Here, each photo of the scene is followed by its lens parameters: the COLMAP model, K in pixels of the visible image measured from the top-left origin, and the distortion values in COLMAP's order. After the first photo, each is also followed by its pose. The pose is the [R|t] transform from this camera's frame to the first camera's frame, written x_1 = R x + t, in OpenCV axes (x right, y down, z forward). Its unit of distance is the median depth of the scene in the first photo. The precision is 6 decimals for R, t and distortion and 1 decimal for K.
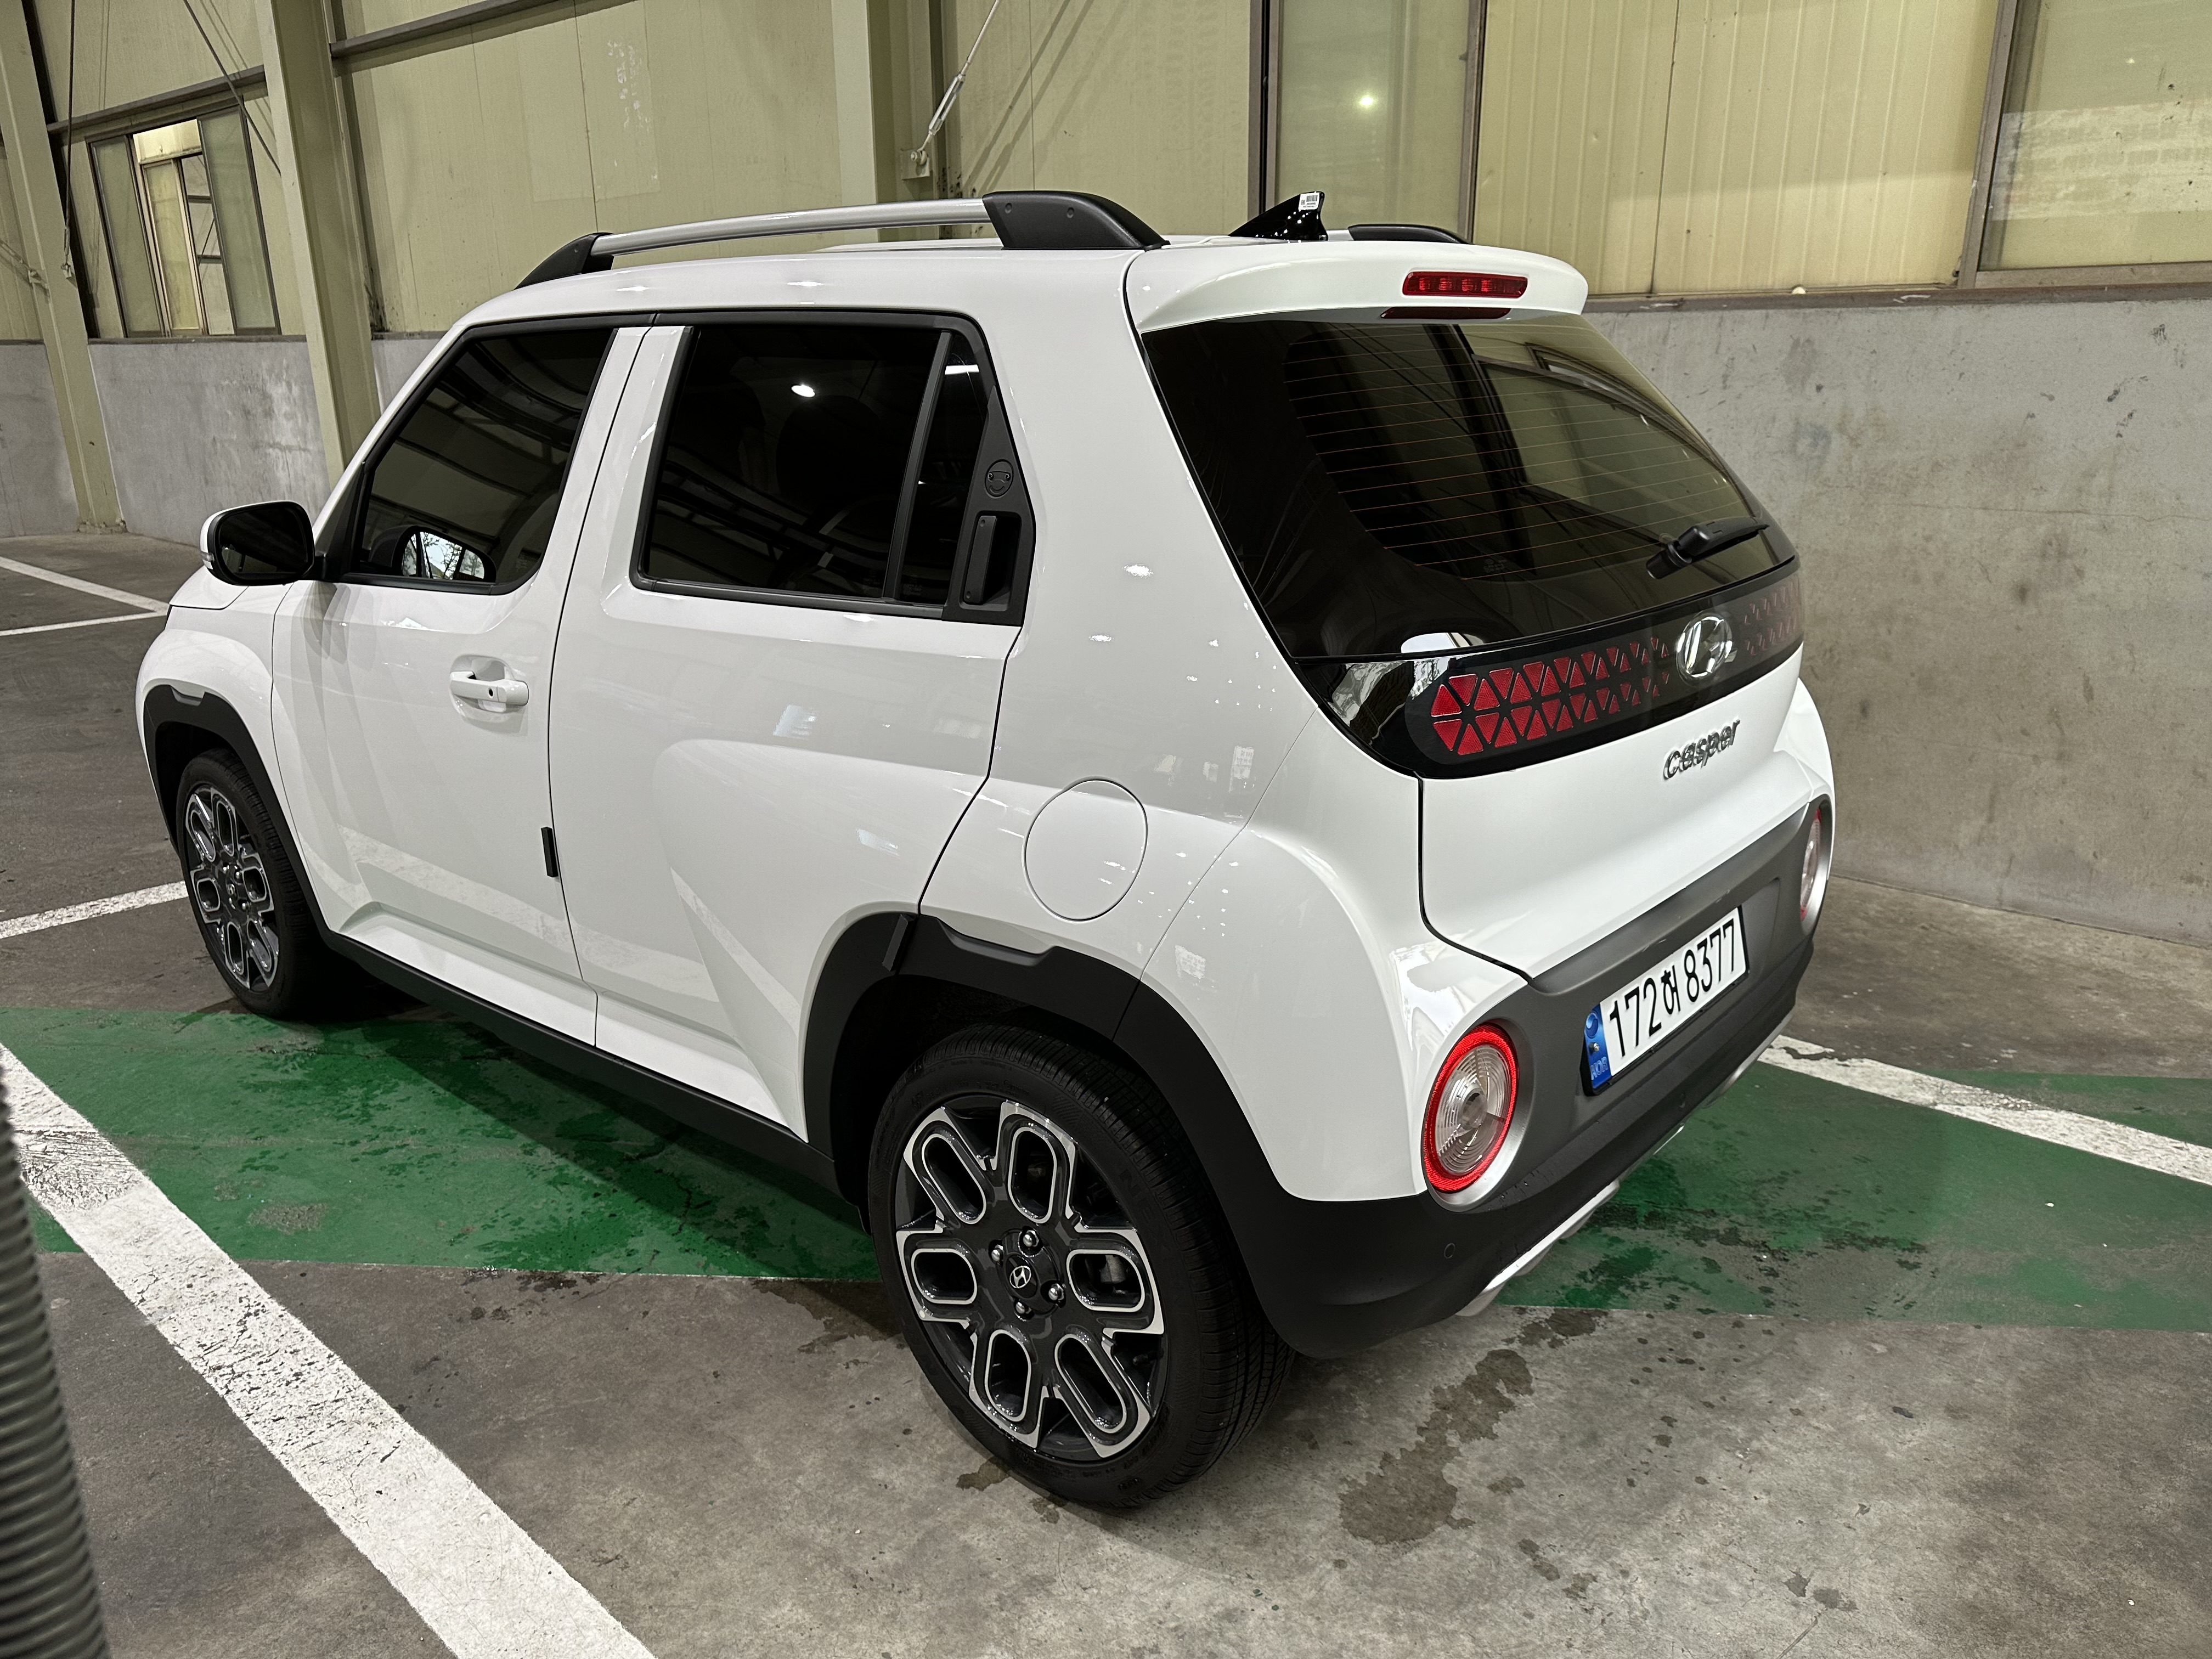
lens RADIAL K [[1540.6, 0, 1095.5], [0, 1540.6, 827.2], [0, 0, 1]] dist [0.059585, -0.090635]
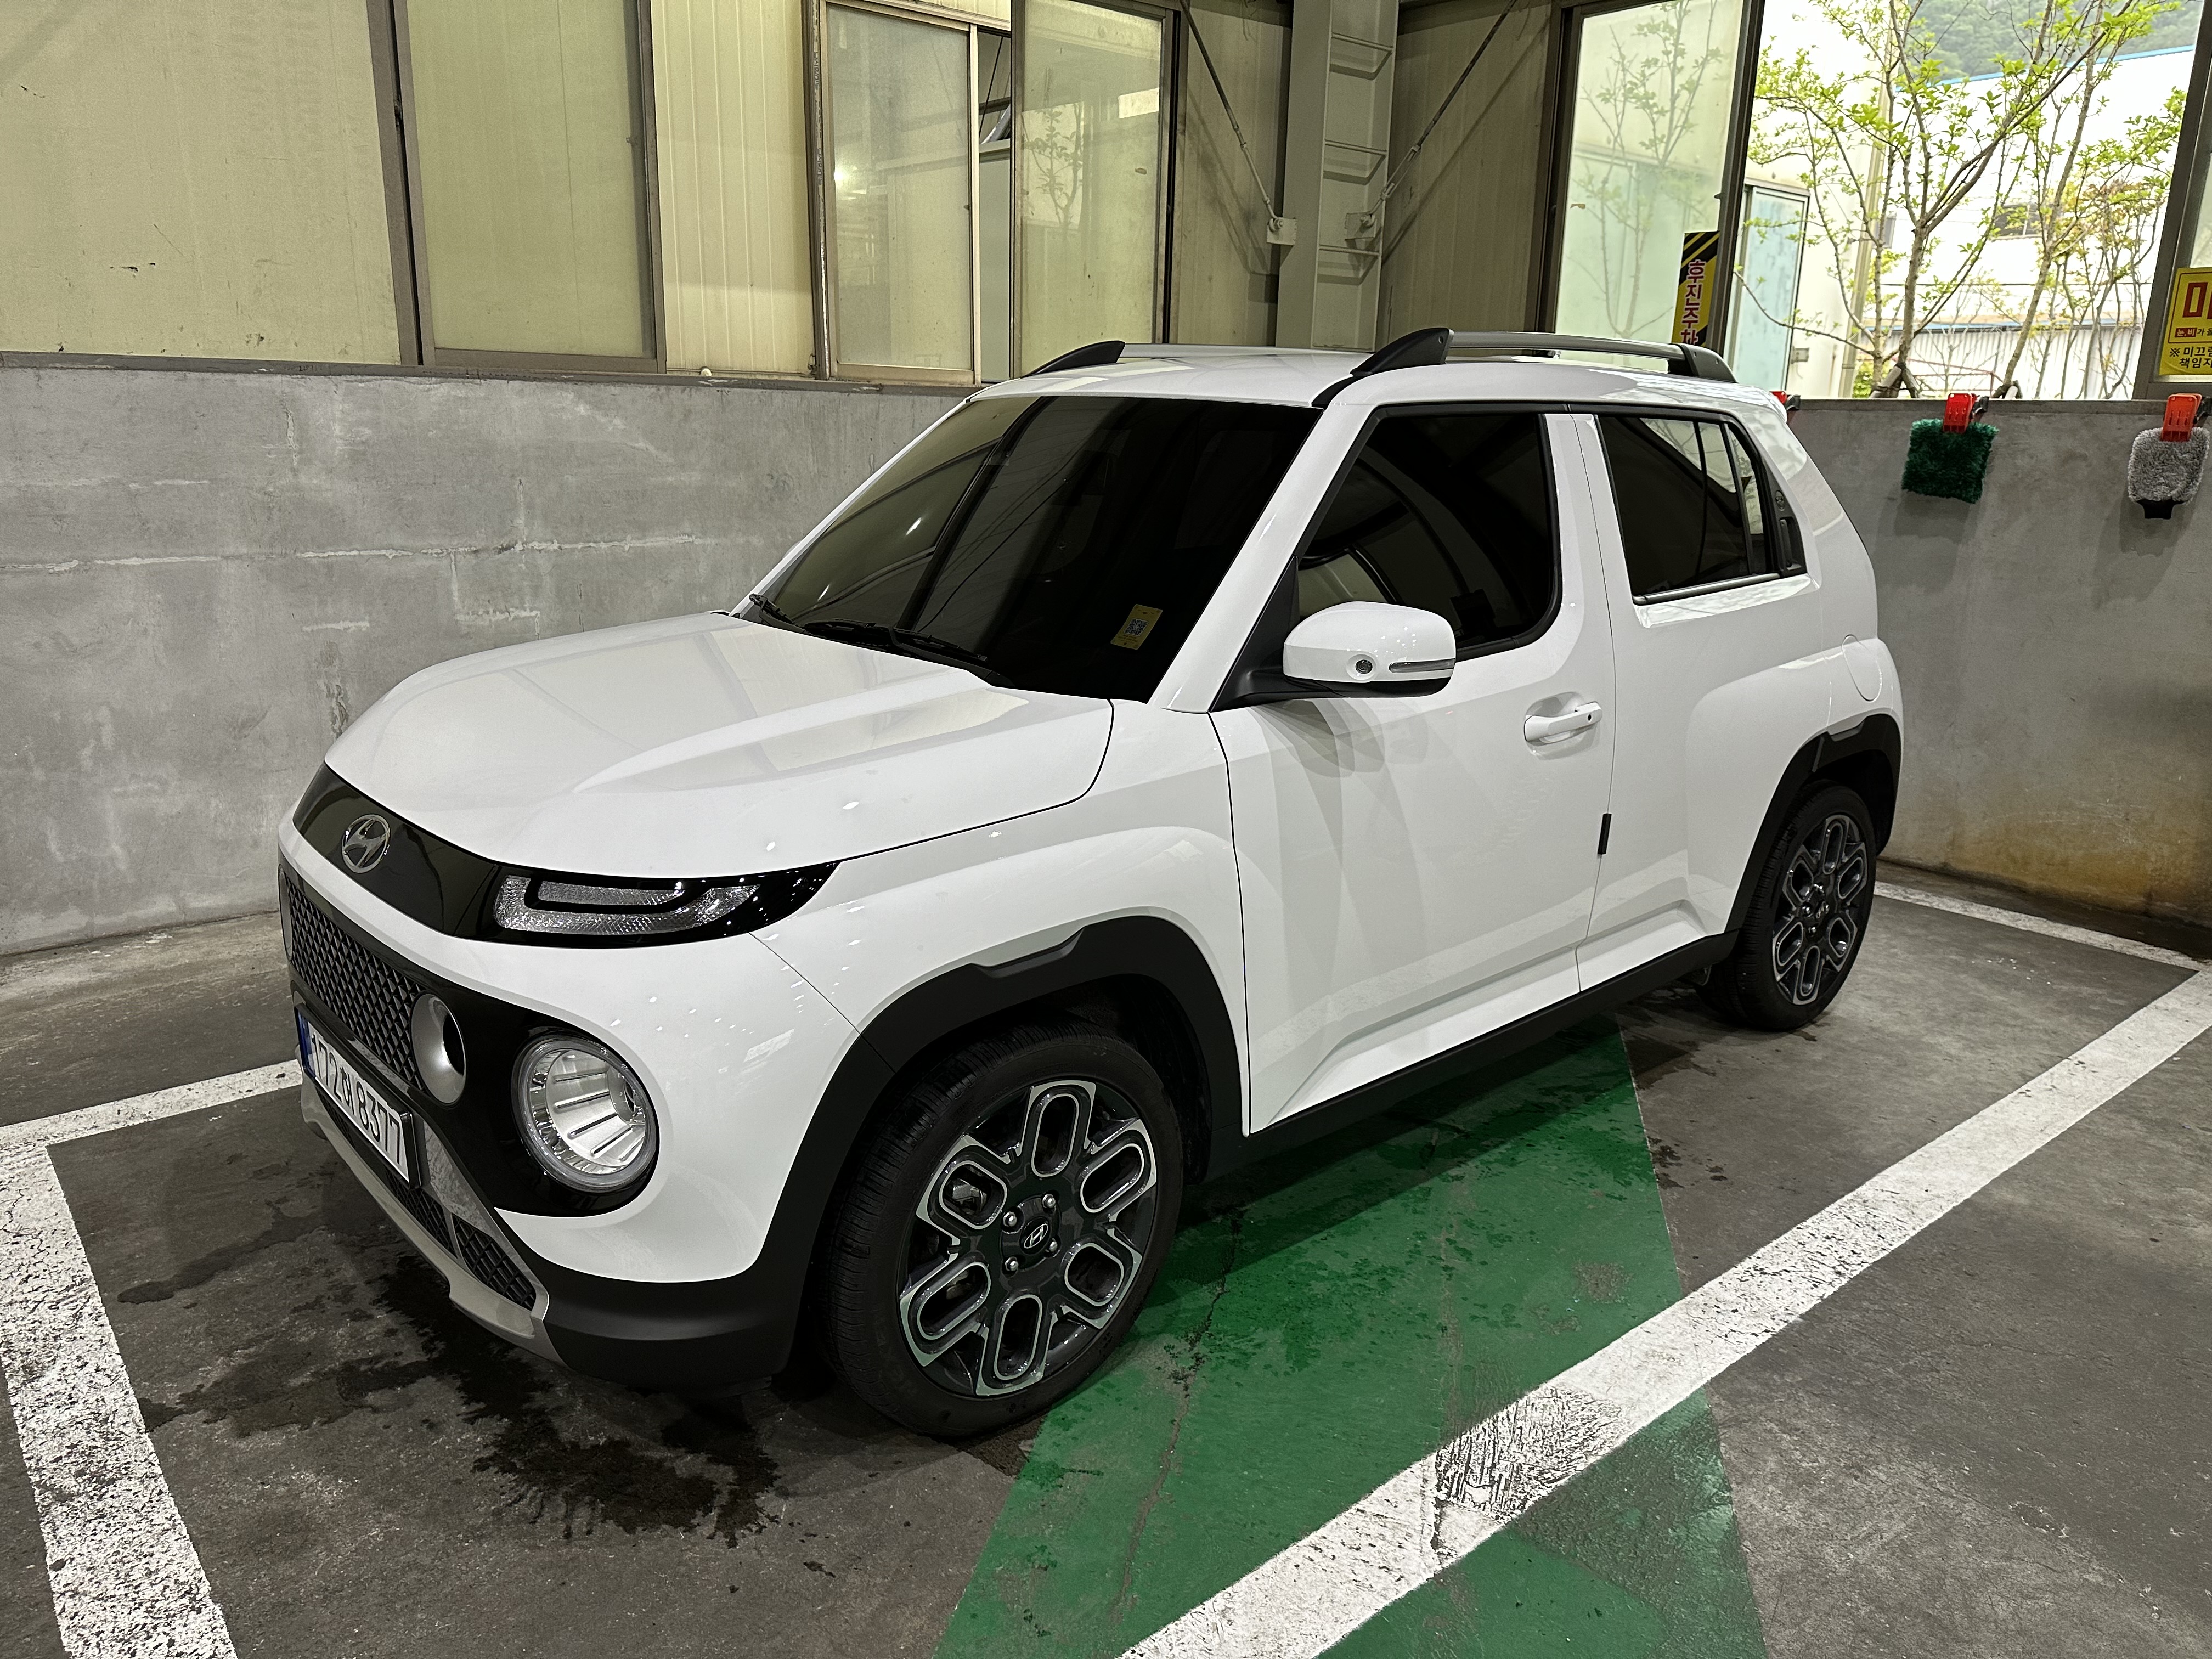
lens RADIAL K [[1534.9, 0, 1119.2], [0, 1534.9, 828.5], [0, 0, 1]] dist [0.063720, -0.086518]
pose [[0.142847, -0.242174, 0.959660, -1.580147], [0.271552, 0.941985, 0.197293, -0.334589], [-0.951764, 0.232414, 0.200322, 1.117394]]
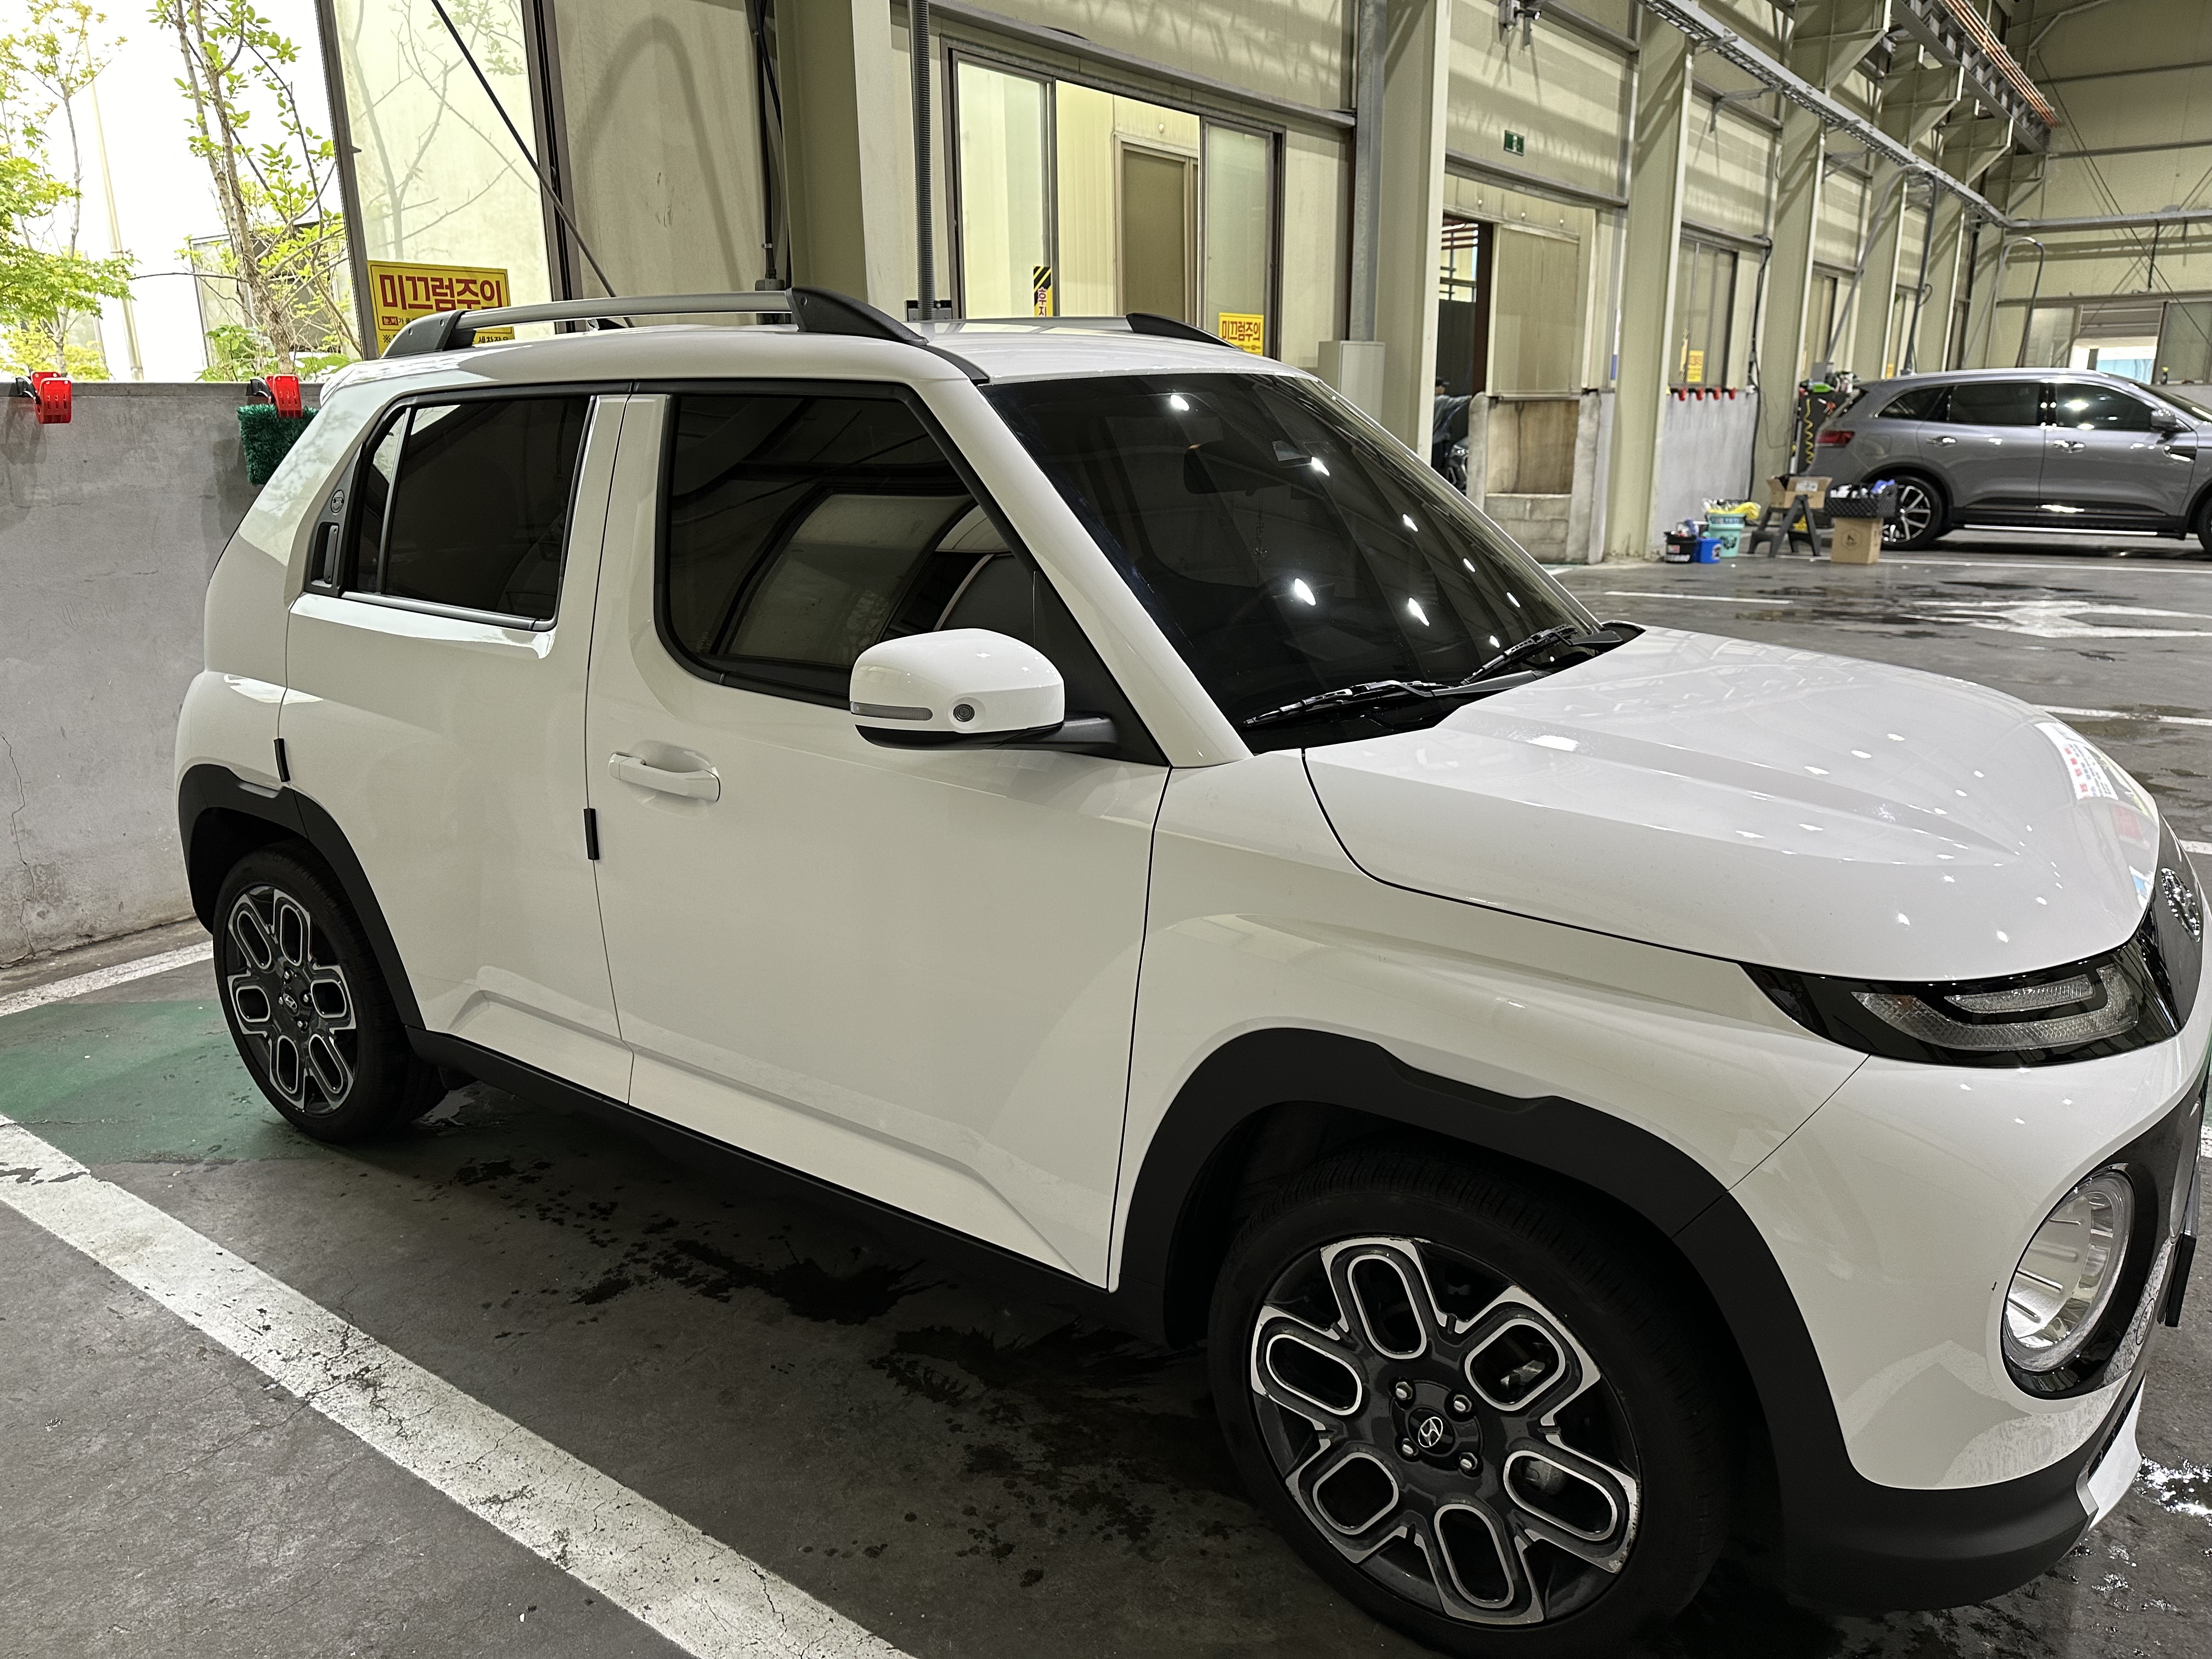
lens RADIAL K [[1540.6, 0, 1095.5], [0, 1540.6, 827.2], [0, 0, 1]] dist [0.059585, -0.090635]
pose [[-0.994057, 0.021322, -0.106753, -0.138924], [-0.036819, 0.856991, 0.514014, -0.665136], [0.102446, 0.514890, -0.851113, 2.176623]]
